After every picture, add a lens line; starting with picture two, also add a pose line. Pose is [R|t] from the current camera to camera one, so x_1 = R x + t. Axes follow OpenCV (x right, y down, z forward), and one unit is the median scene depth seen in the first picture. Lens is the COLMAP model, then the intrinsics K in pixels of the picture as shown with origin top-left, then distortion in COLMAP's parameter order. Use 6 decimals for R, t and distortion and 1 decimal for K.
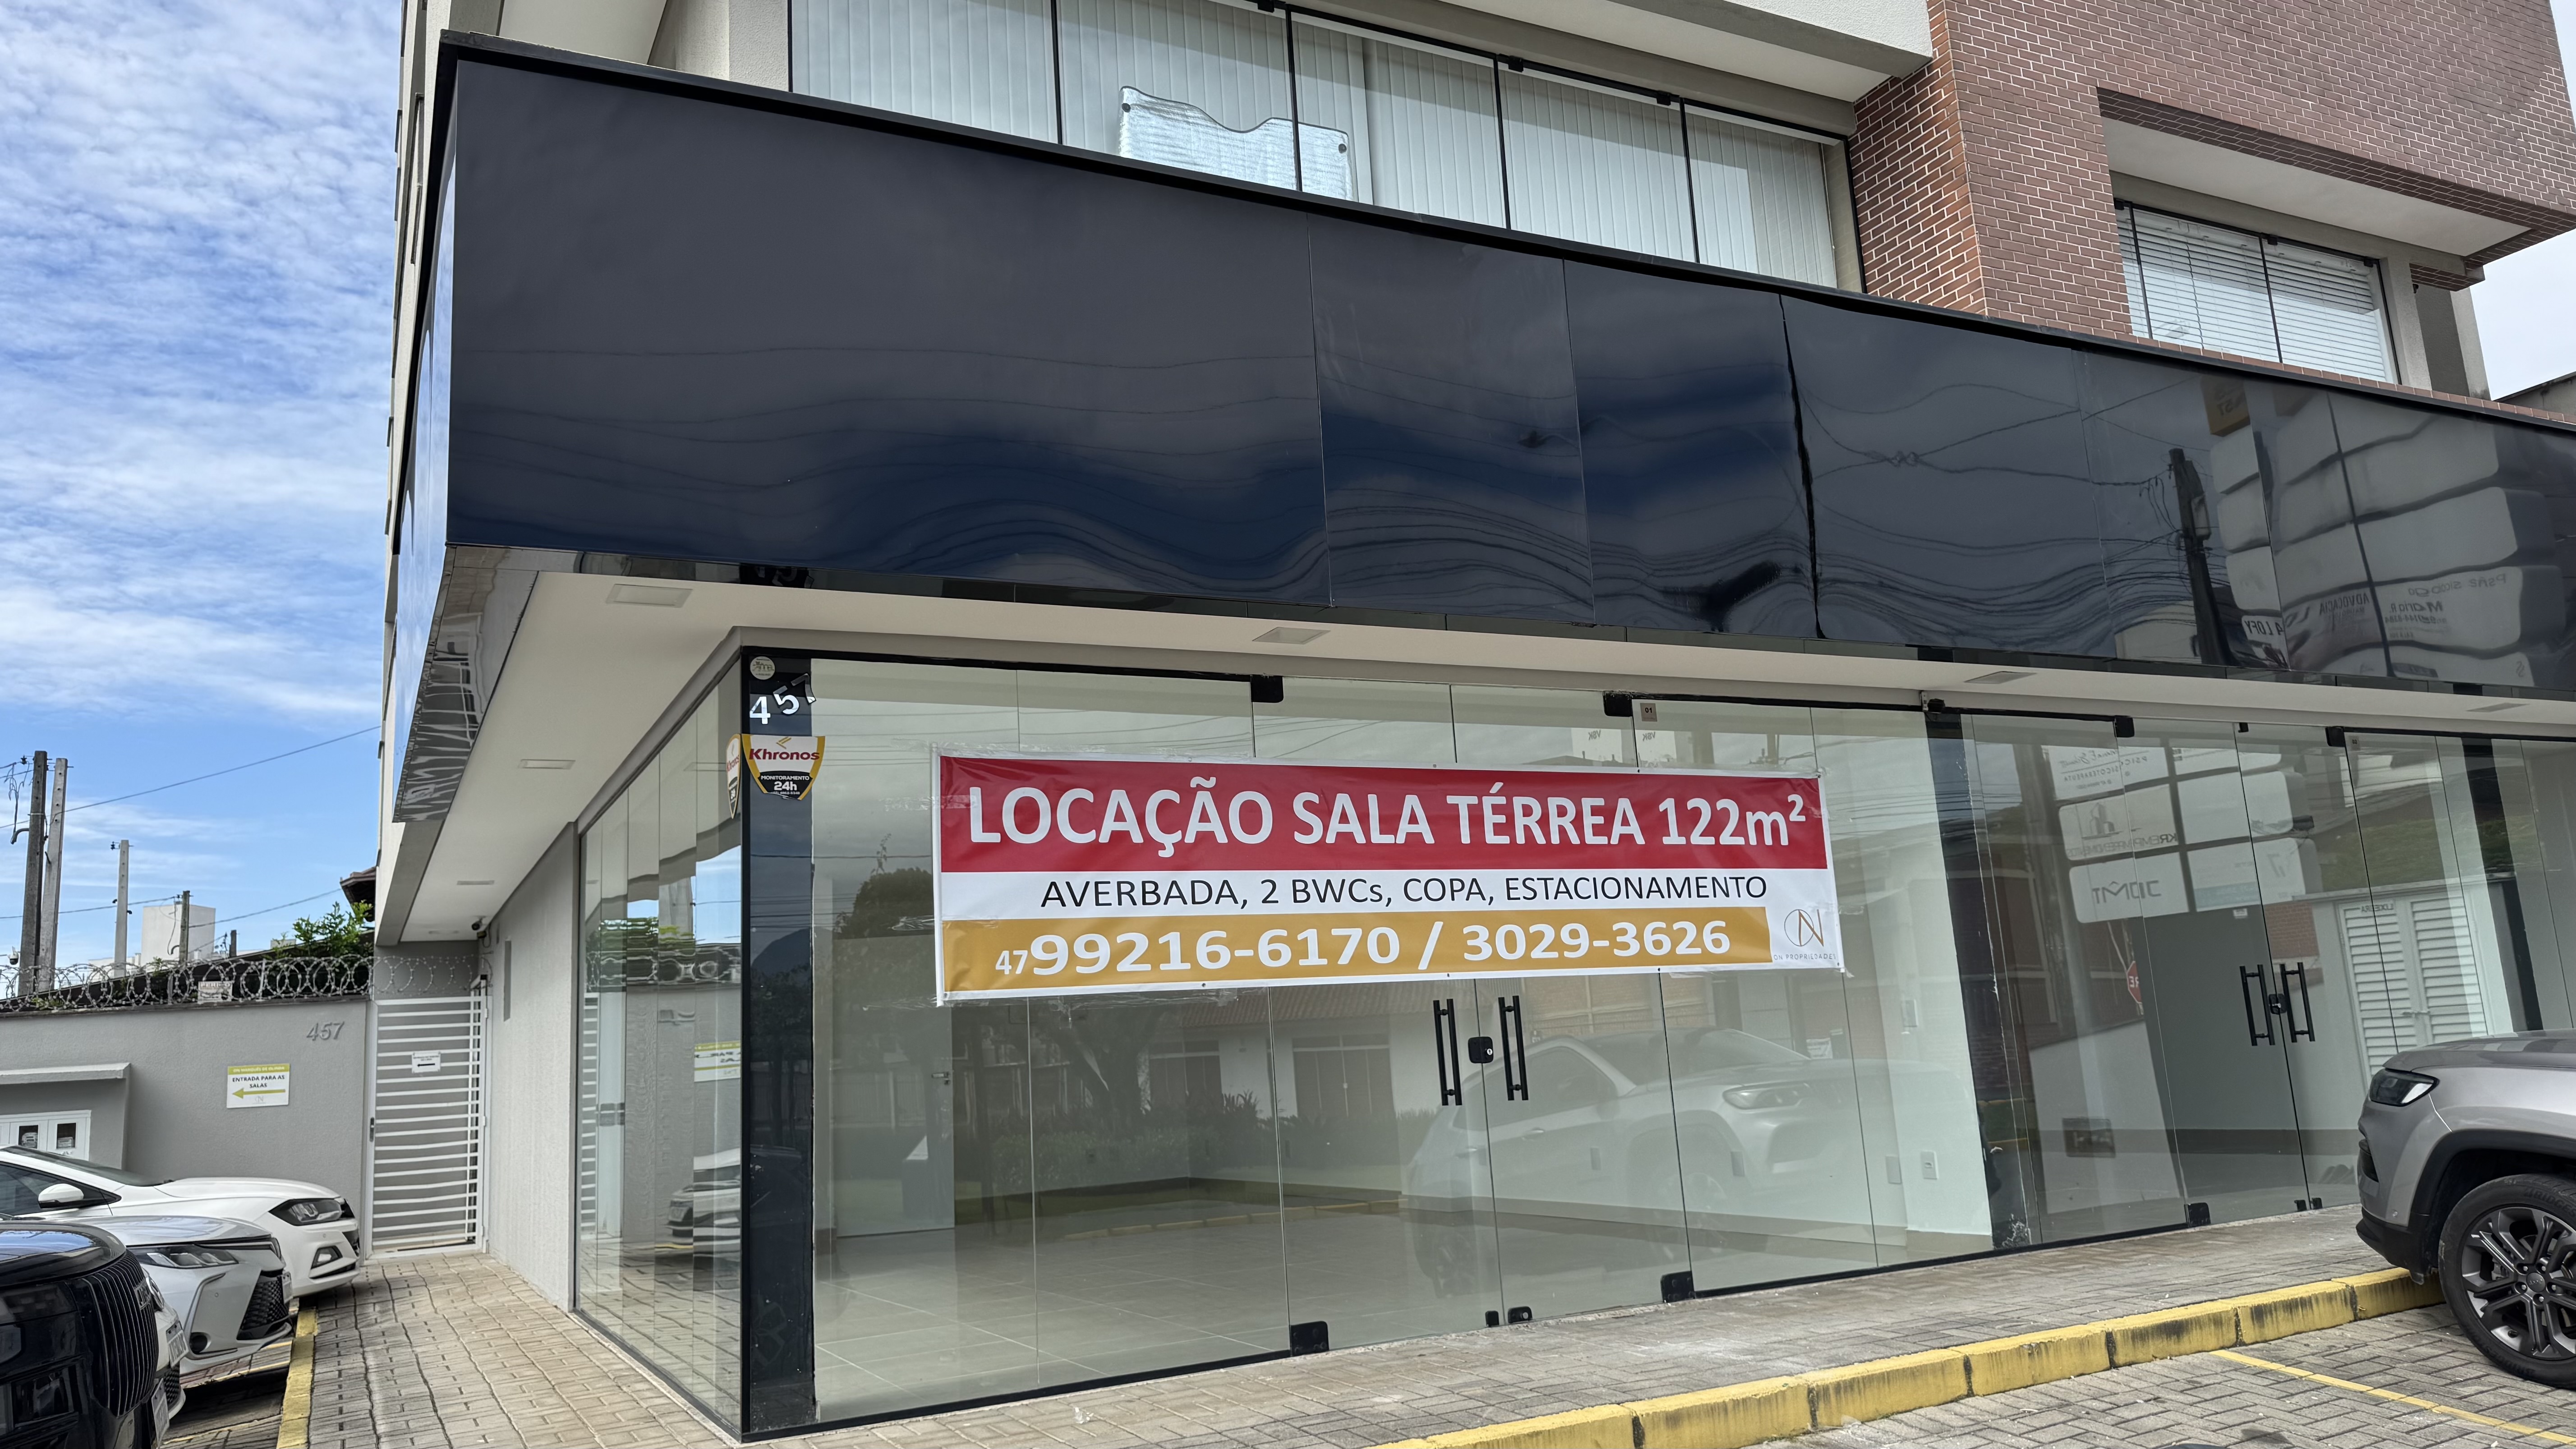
lens RADIAL K [[1795.7, 0, 1290.2], [0, 1795.7, 724.6], [0, 0, 1]] dist [0.022530, -0.014410]
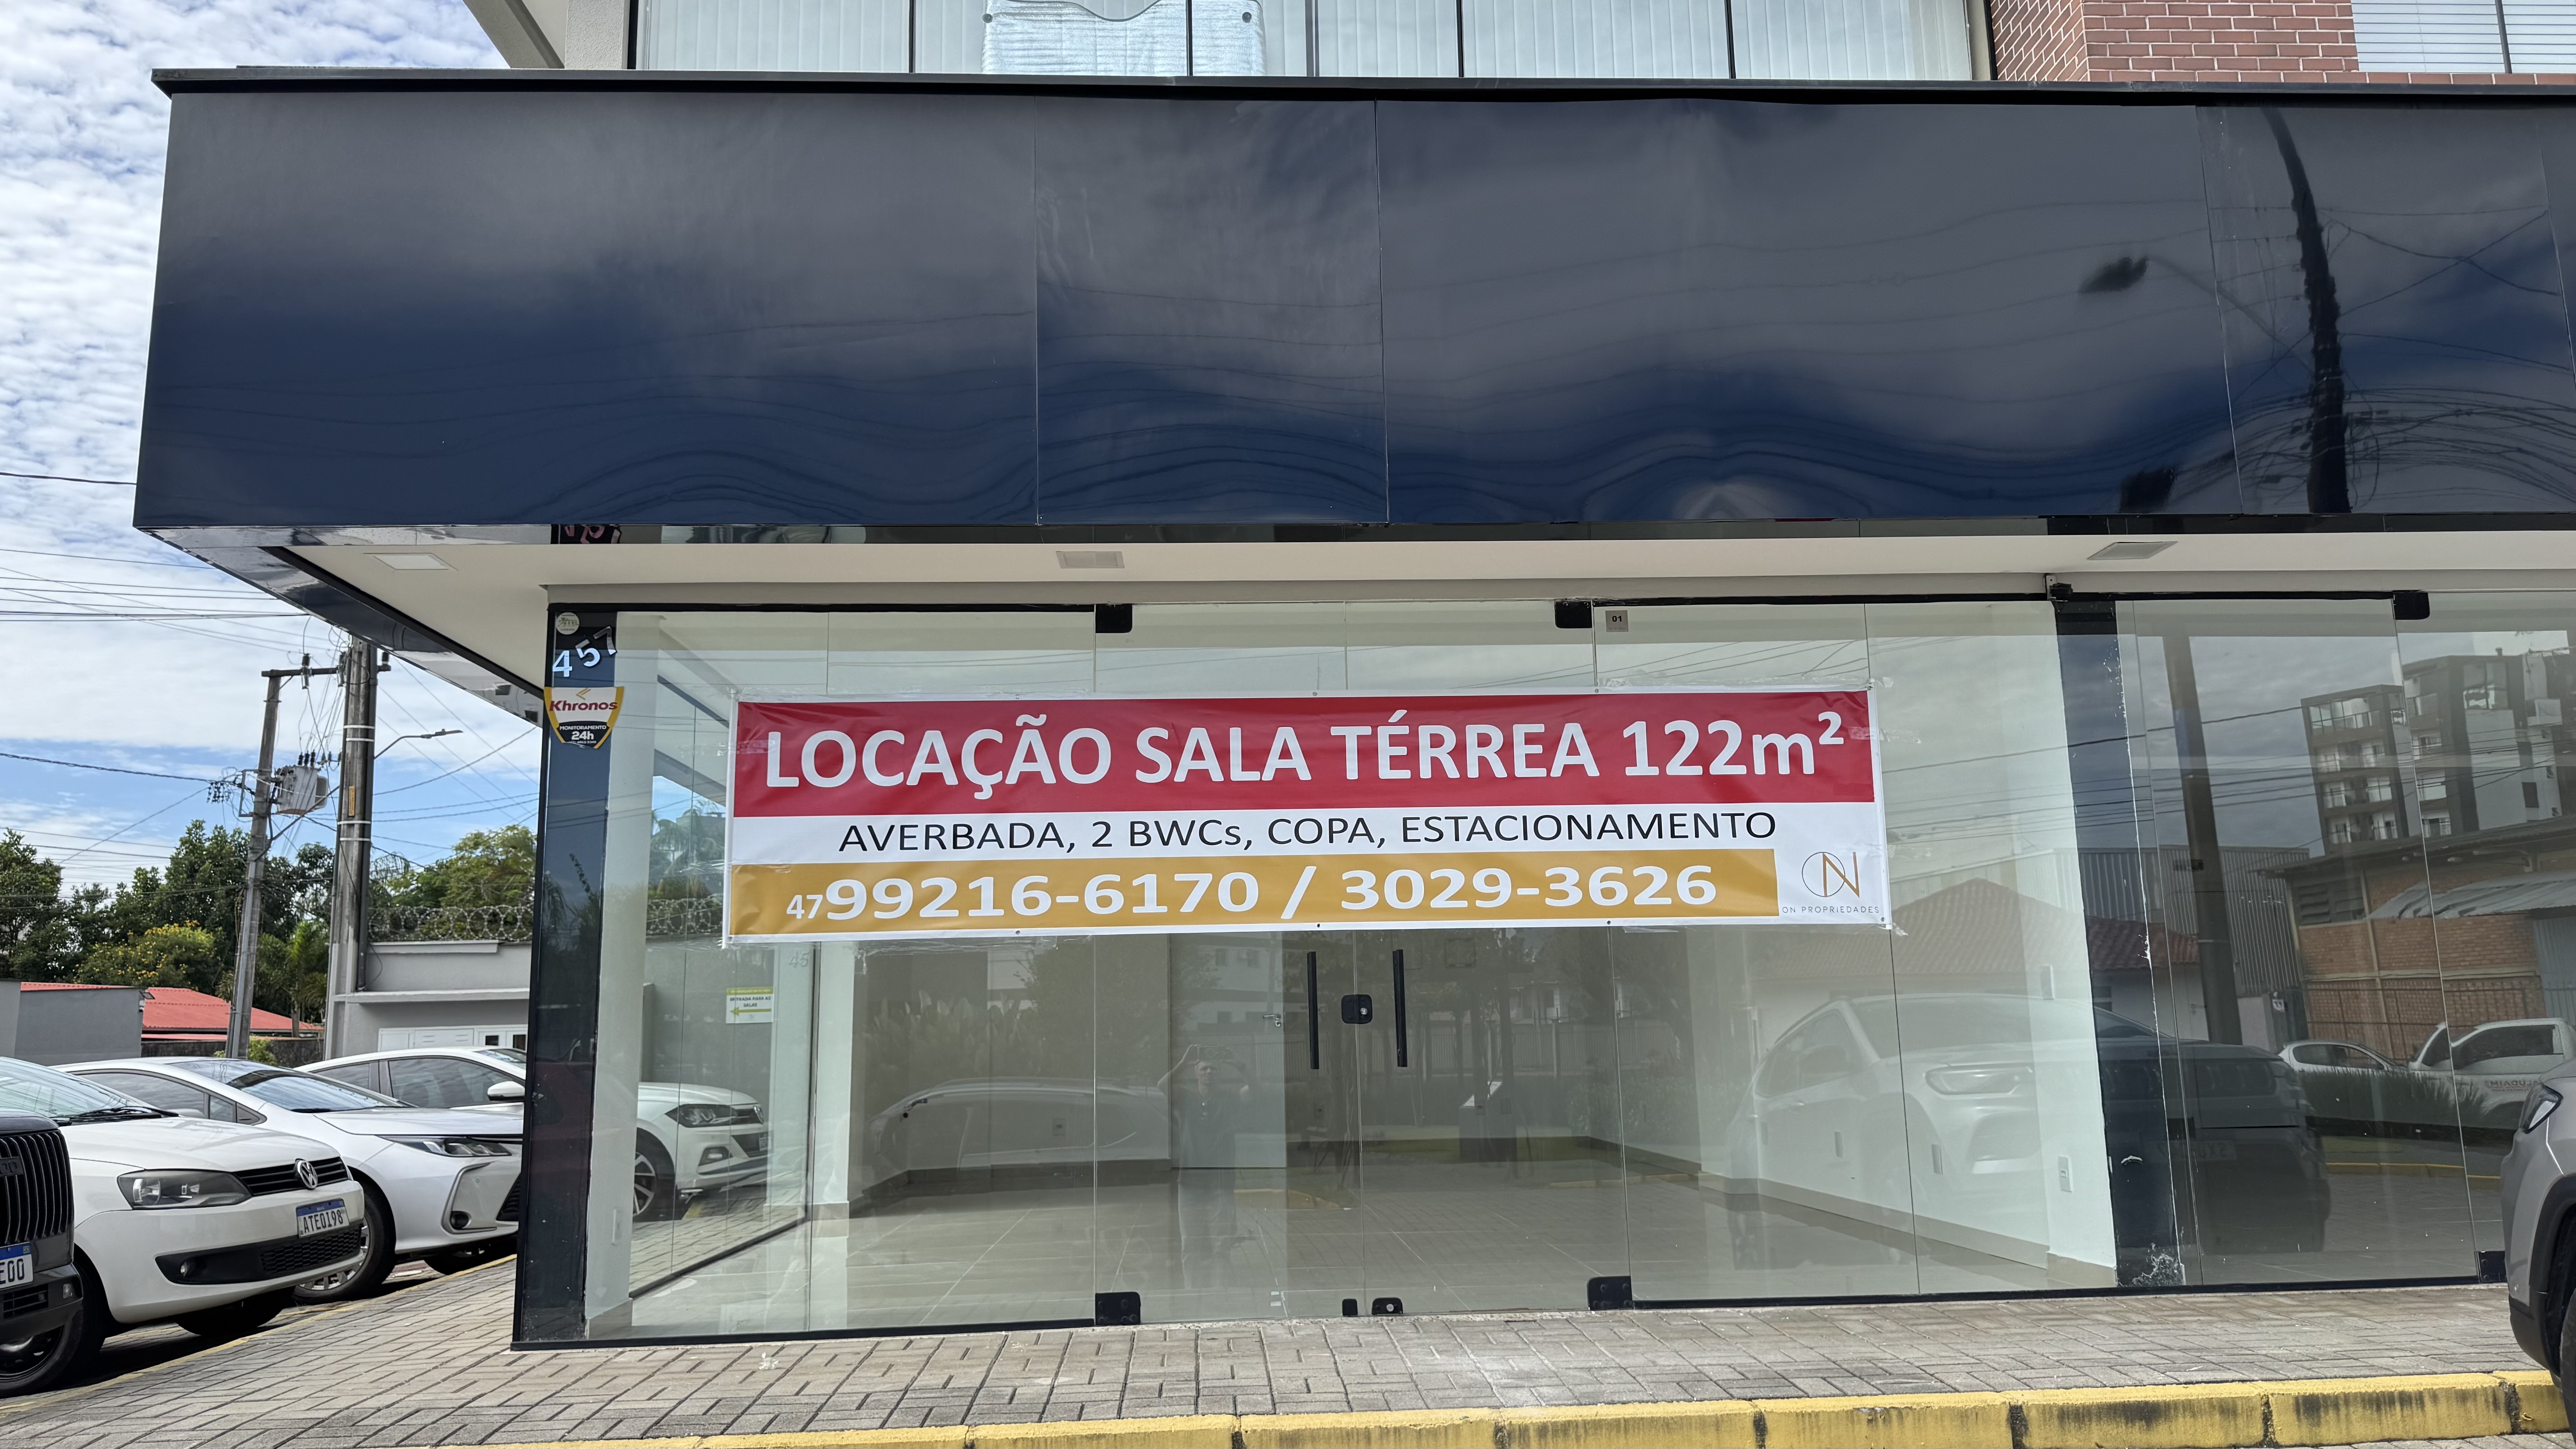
lens RADIAL K [[1795.7, 0, 1287.3], [0, 1795.7, 734.5], [0, 0, 1]] dist [0.022530, -0.014410]
pose [[0.916109, -0.027712, -0.399970, 0.428446], [0.041844, 0.998769, 0.026640, 0.018908], [0.398739, -0.041141, 0.916141, 0.170799]]
